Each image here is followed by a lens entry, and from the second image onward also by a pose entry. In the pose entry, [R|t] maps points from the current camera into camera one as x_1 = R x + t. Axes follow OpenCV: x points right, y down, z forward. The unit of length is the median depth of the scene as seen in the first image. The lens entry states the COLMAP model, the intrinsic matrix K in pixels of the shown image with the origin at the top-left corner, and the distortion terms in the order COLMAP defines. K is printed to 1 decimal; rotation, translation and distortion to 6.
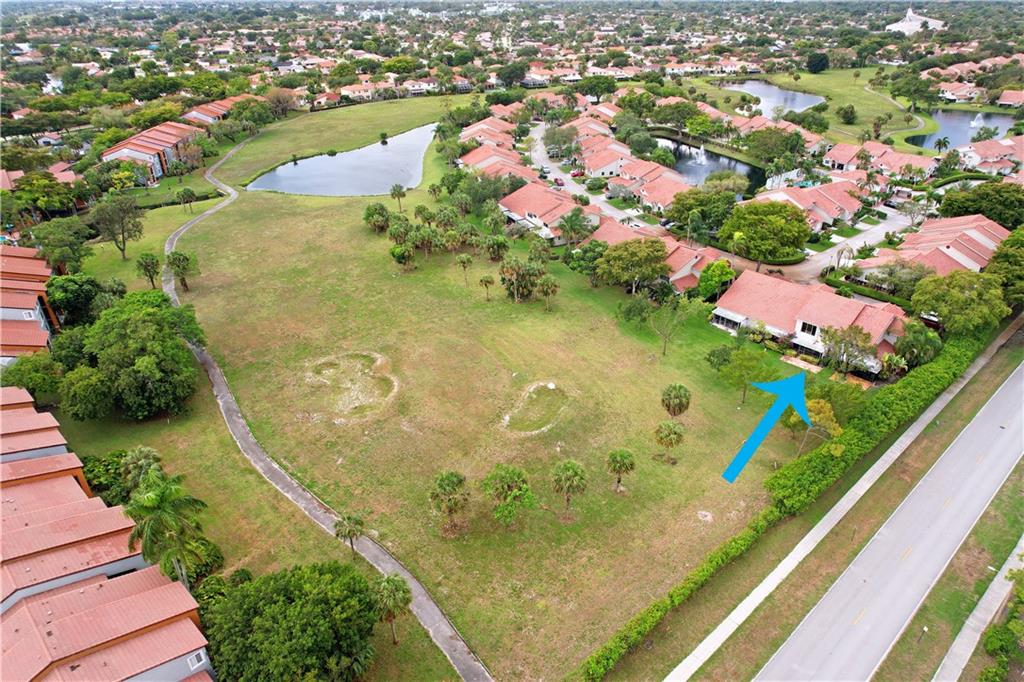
lens RADIAL K [[671.0, 0, 512.0], [0, 671.0, 341.0], [0, 0, 1]] dist [-0.086991, 0.080387]
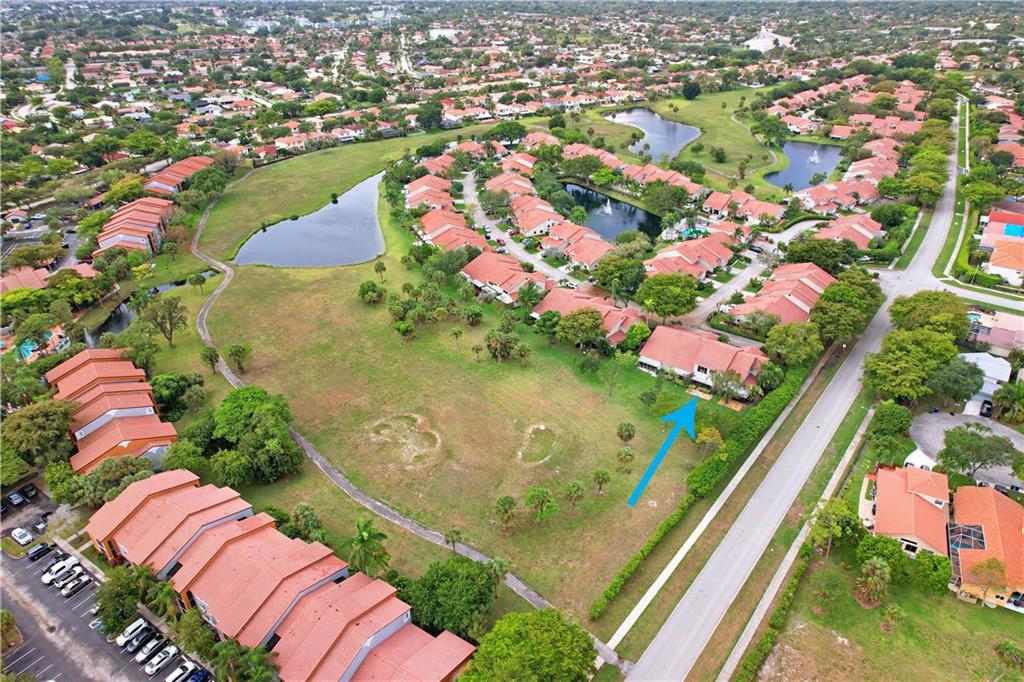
lens RADIAL K [[671.0, 0, 512.0], [0, 671.0, 341.0], [0, 0, 1]] dist [-0.086991, 0.080387]
pose [[0.986277, -0.084960, 0.141558, -0.134284], [0.082557, 0.996326, 0.022766, -0.109200], [-0.142972, -0.010767, 0.989668, -0.312769]]
